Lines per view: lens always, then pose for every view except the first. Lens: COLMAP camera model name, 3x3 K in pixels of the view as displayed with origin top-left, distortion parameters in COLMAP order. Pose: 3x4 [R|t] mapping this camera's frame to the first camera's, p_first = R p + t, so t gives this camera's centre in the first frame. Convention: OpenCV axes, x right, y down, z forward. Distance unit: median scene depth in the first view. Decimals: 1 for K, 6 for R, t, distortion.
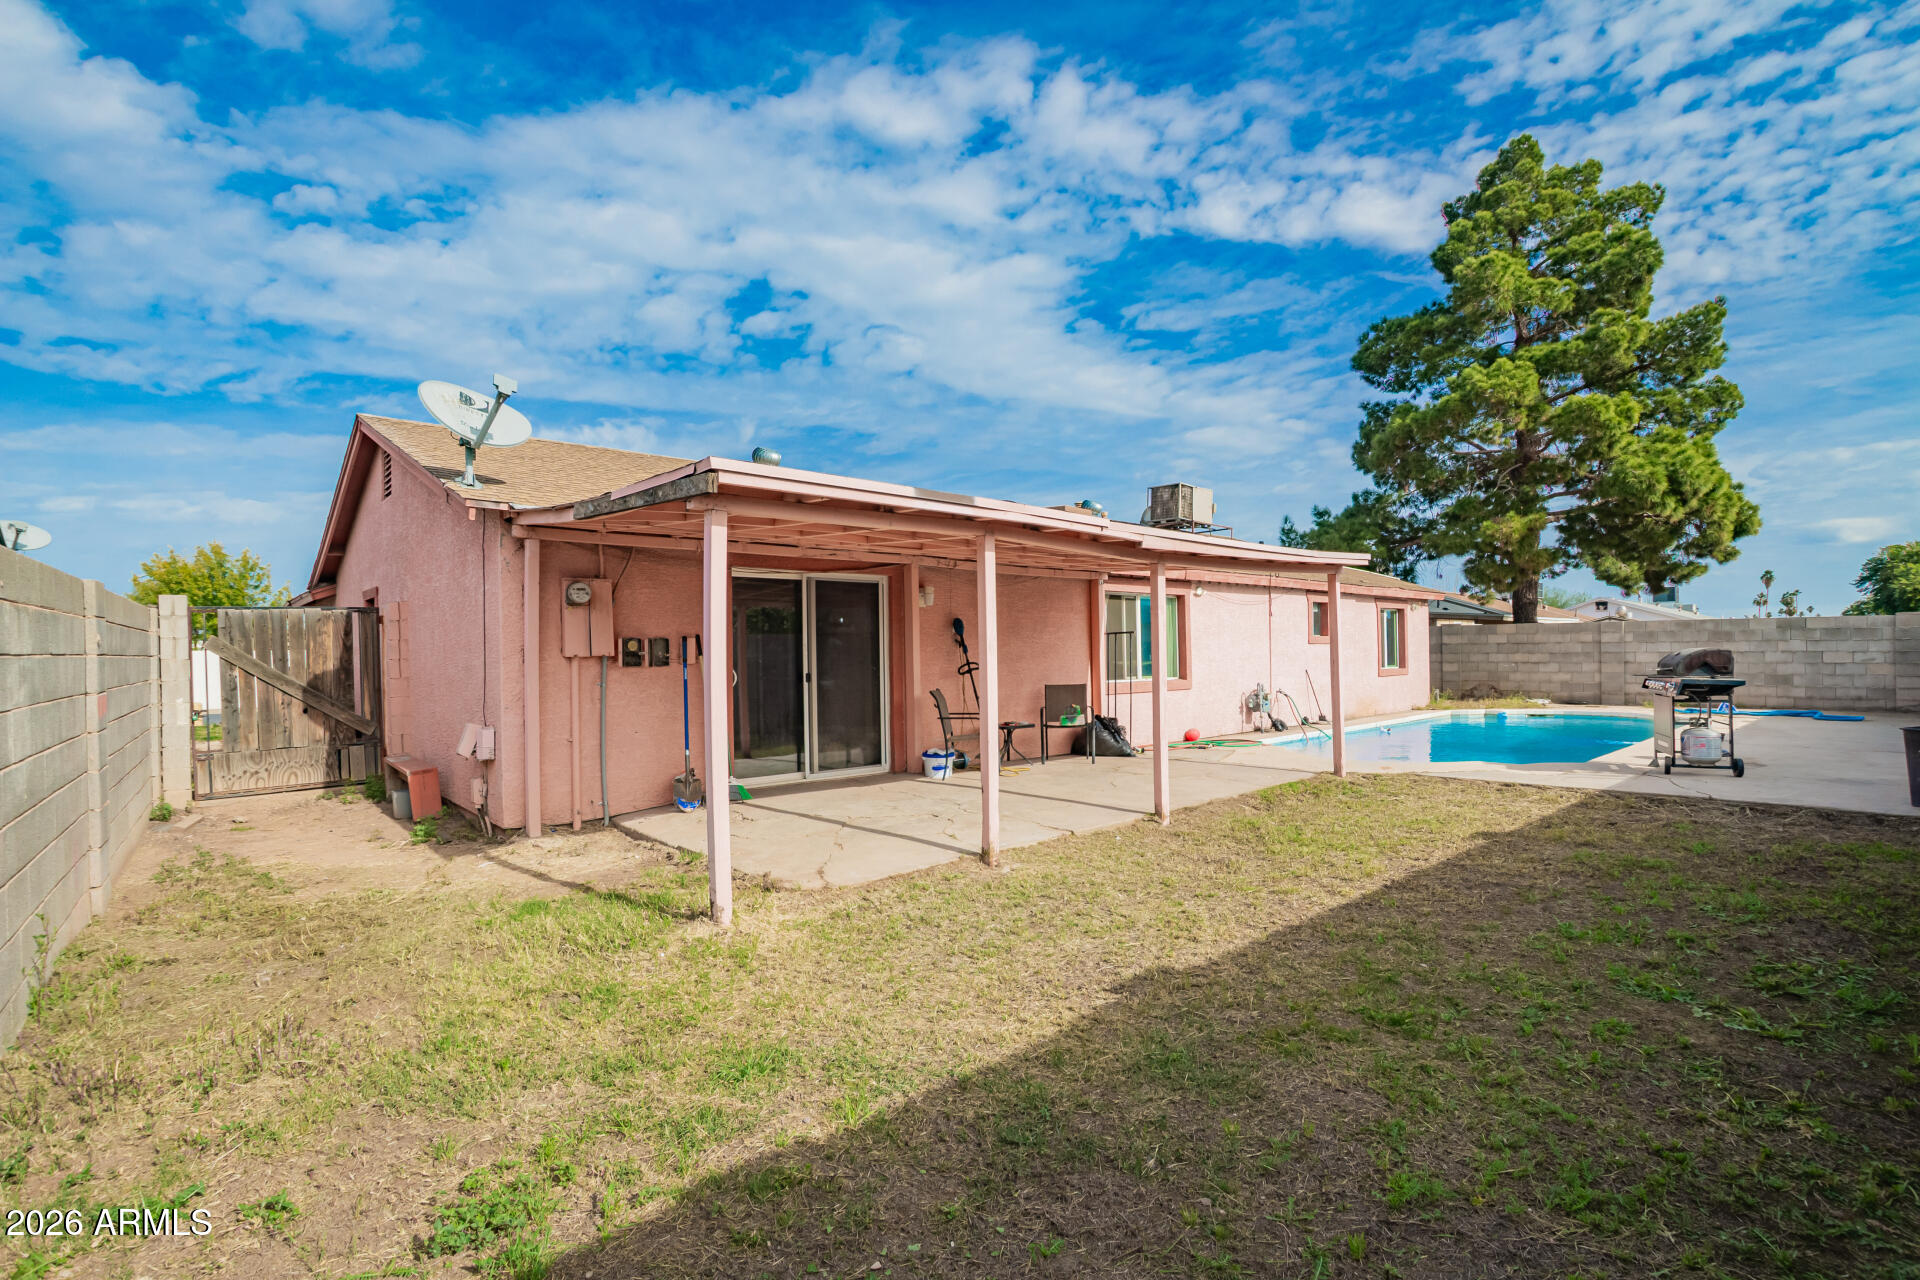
lens RADIAL K [[903.4, 0, 946.8], [0, 903.4, 658.0], [0, 0, 1]] dist [-0.036999, -0.001314]
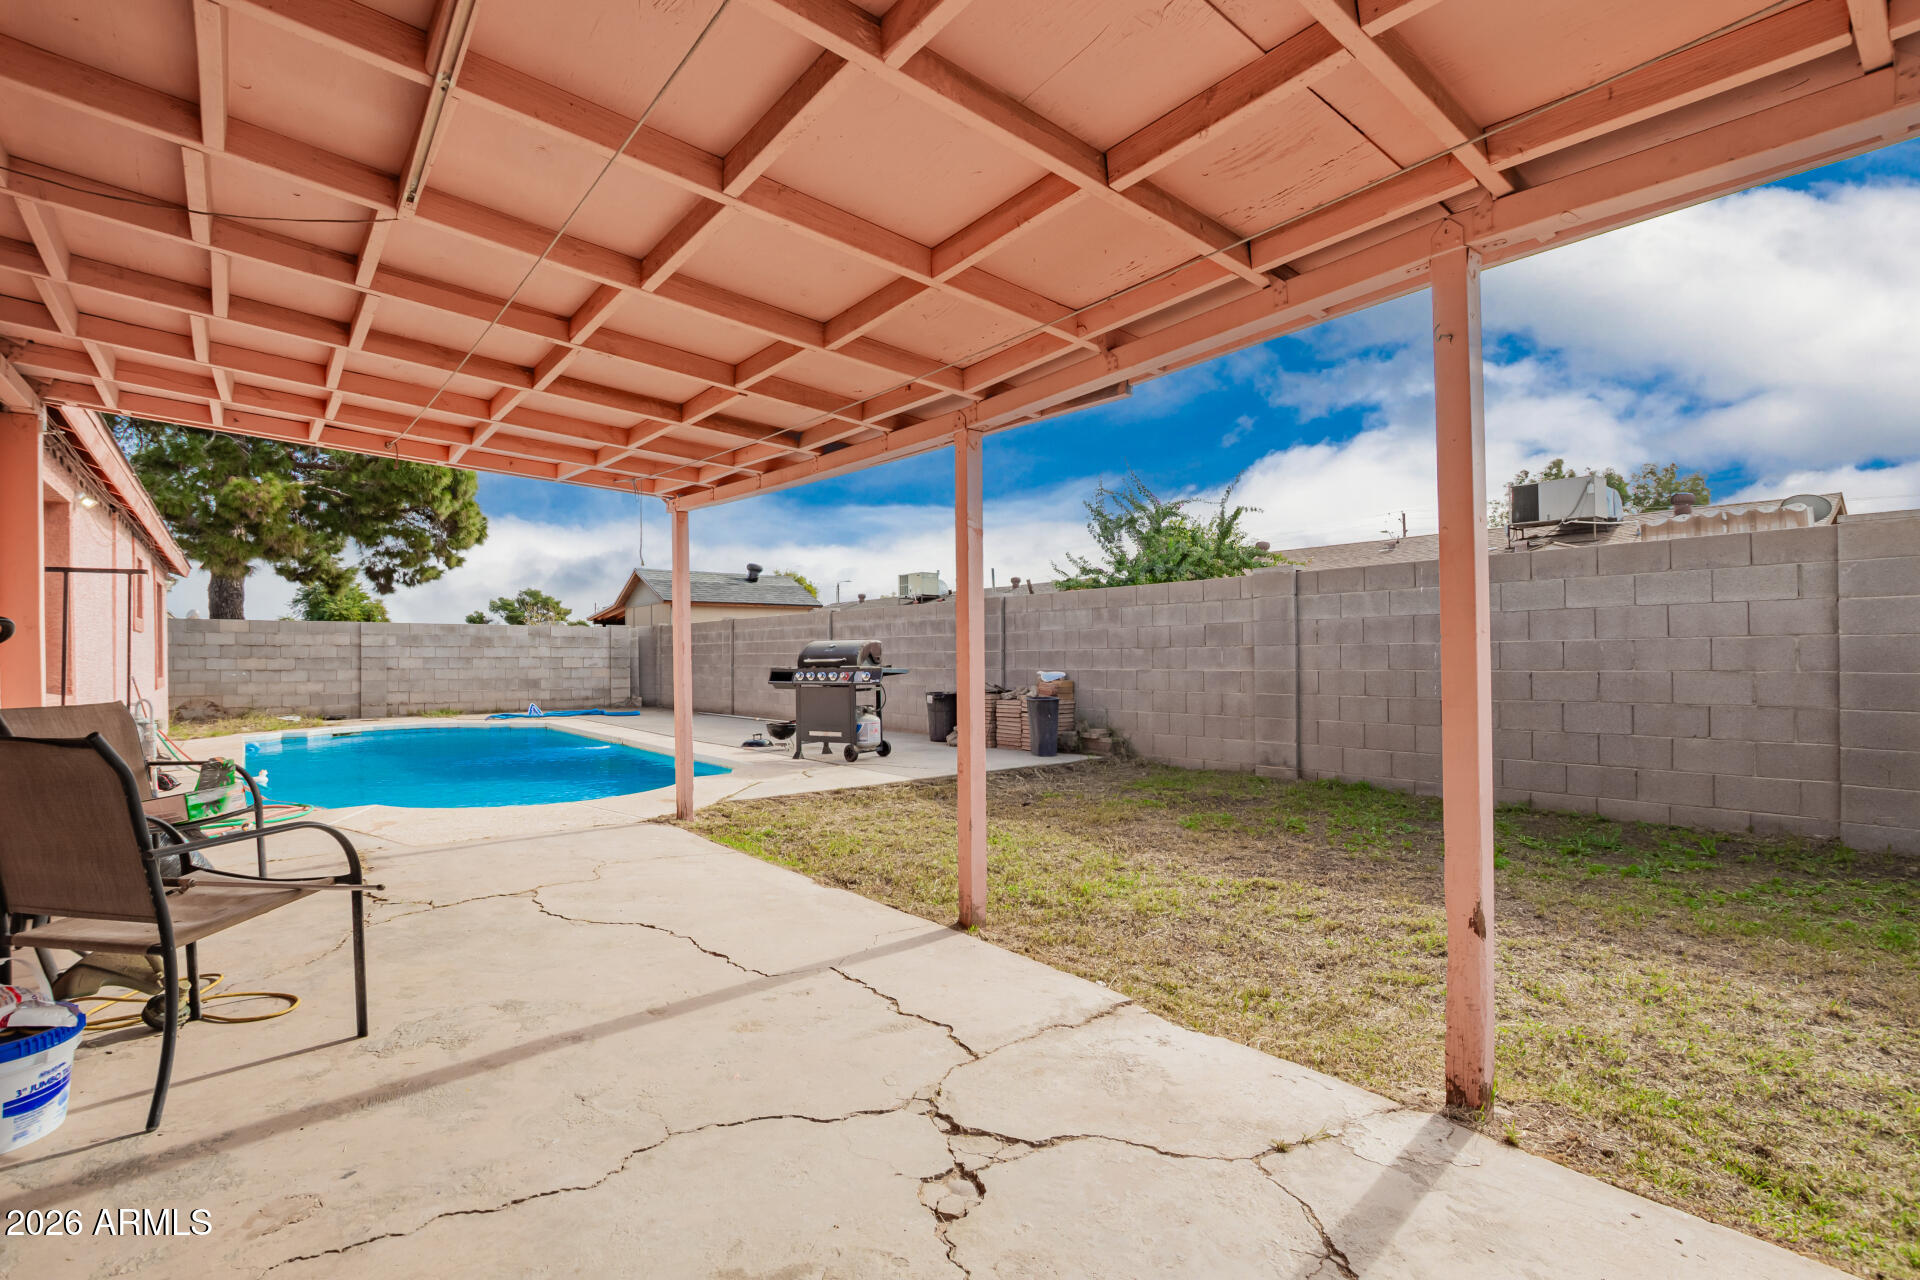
lens RADIAL K [[907.5, 0, 967.9], [0, 907.5, 659.3], [0, 0, 1]] dist [-0.001348, -0.000673]
pose [[0.045125, 0.010309, 0.998928, -0.118626], [0.010884, 0.999882, -0.010811, 0.011549], [-0.998922, 0.011360, 0.045008, 0.374306]]
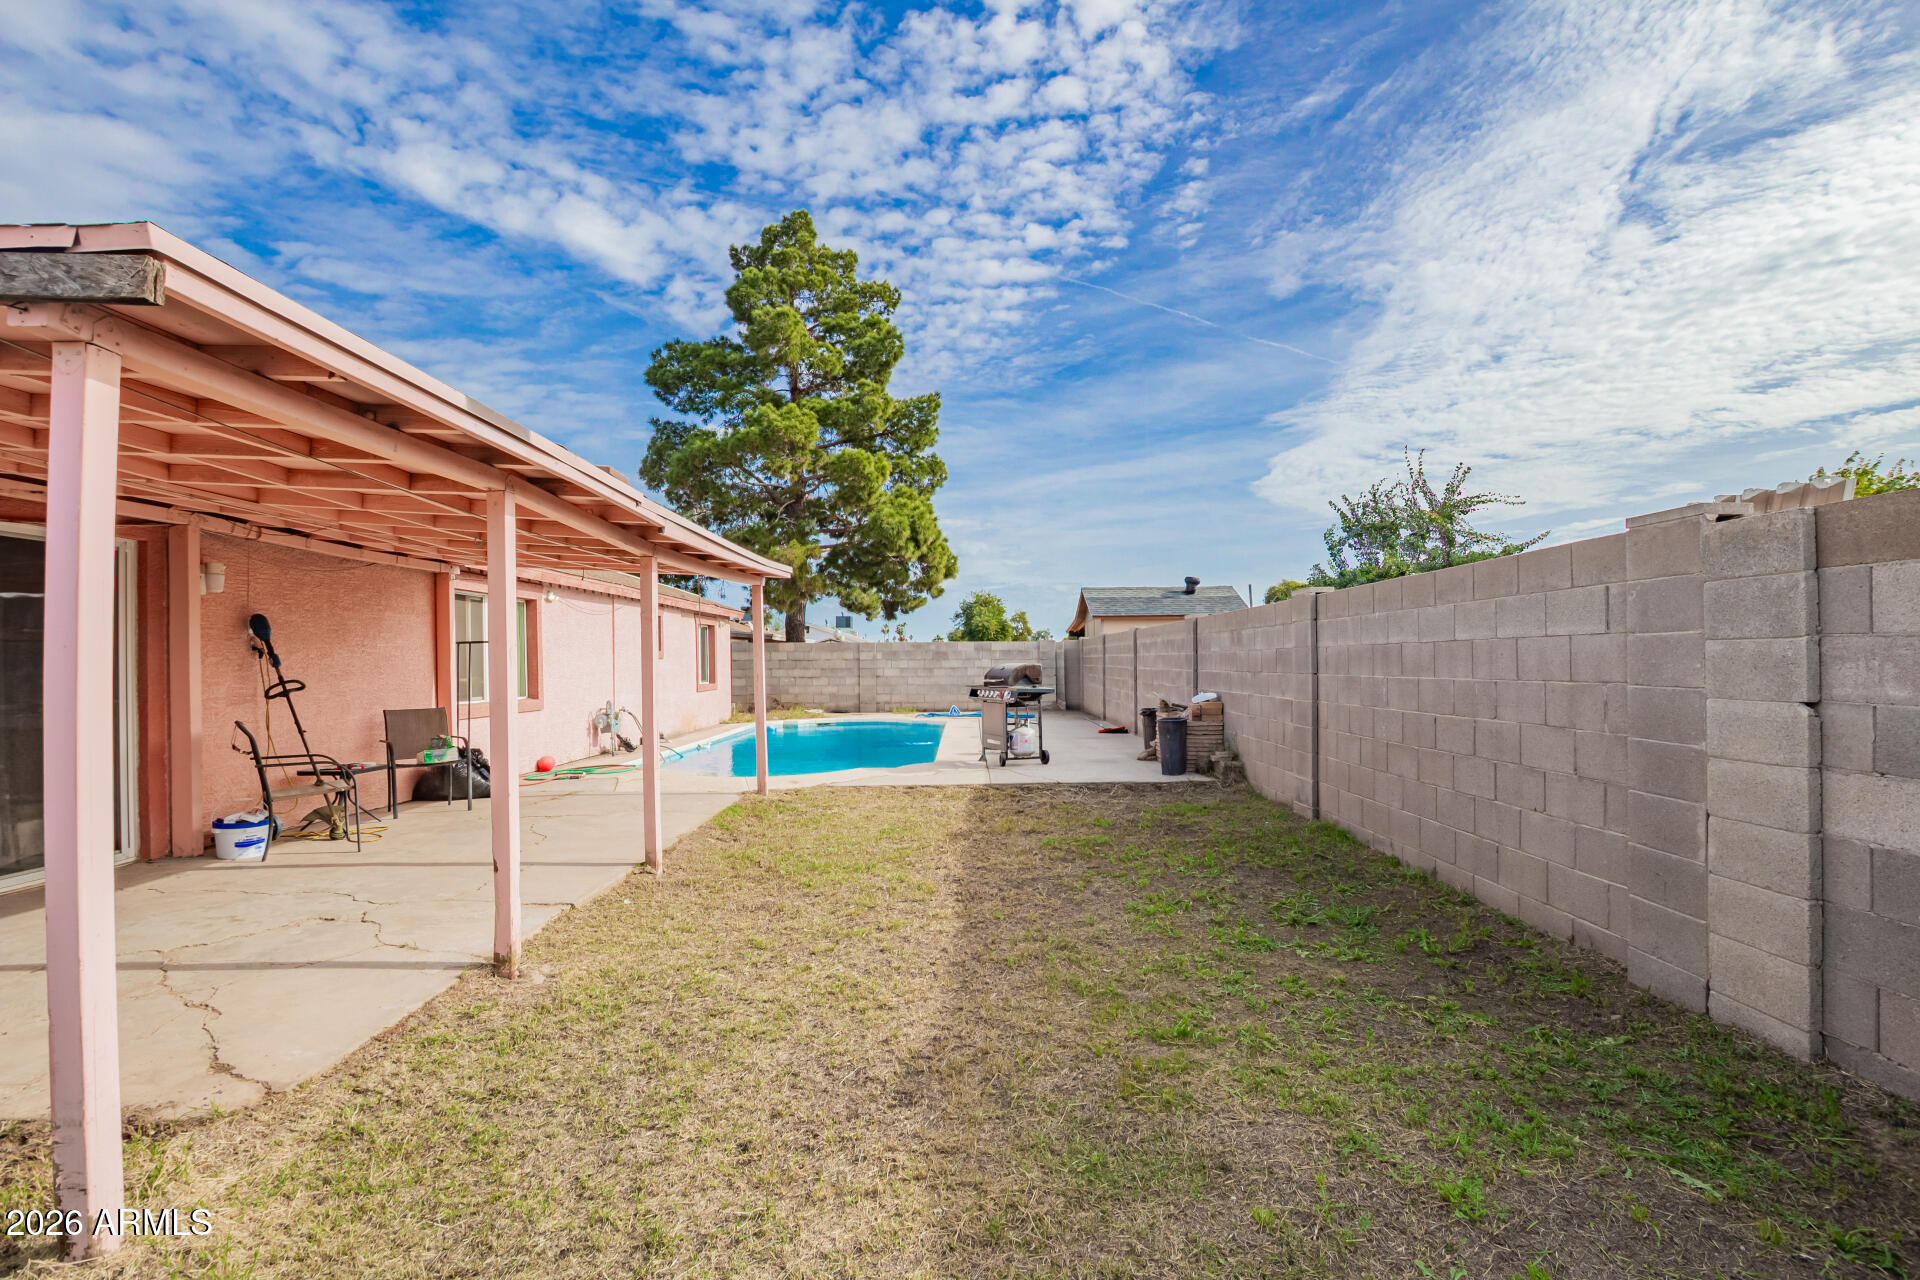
lens RADIAL K [[907.5, 0, 967.9], [0, 907.5, 659.3], [0, 0, 1]] dist [-0.001348, -0.000673]
pose [[0.662790, 0.008905, 0.748753, -0.074097], [0.003686, 0.999878, -0.015155, 0.000599], [-0.748797, 0.012805, 0.662676, 0.088984]]
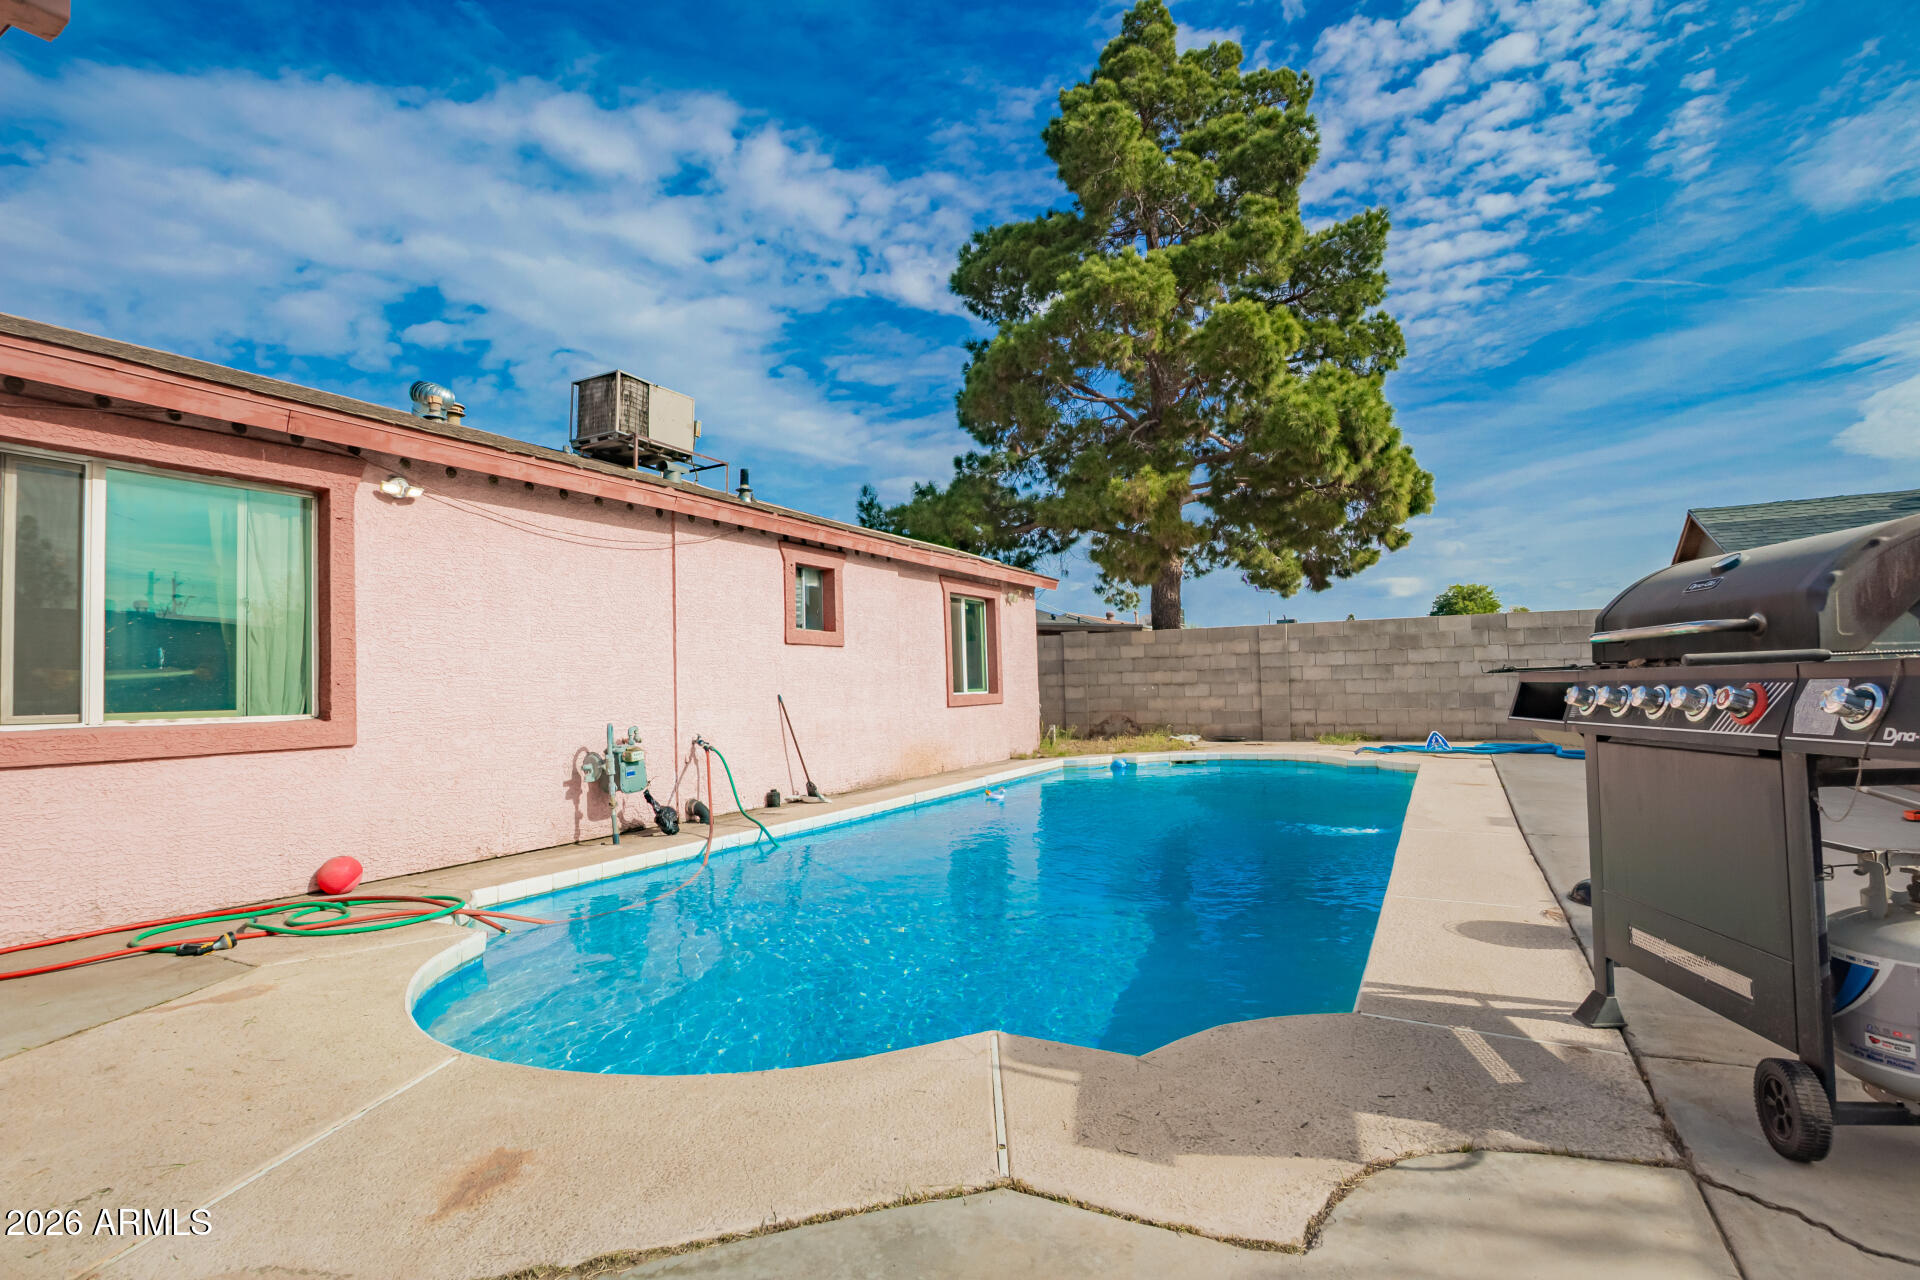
lens RADIAL K [[895.5, 0, 958.3], [0, 895.5, 664.1], [0, 0, 1]] dist [-0.043493, 0.000062]
pose [[0.942163, -0.003857, 0.335131, 0.268422], [0.016435, 0.999263, -0.034703, 0.012082], [-0.334750, 0.038204, 0.941532, 0.405025]]
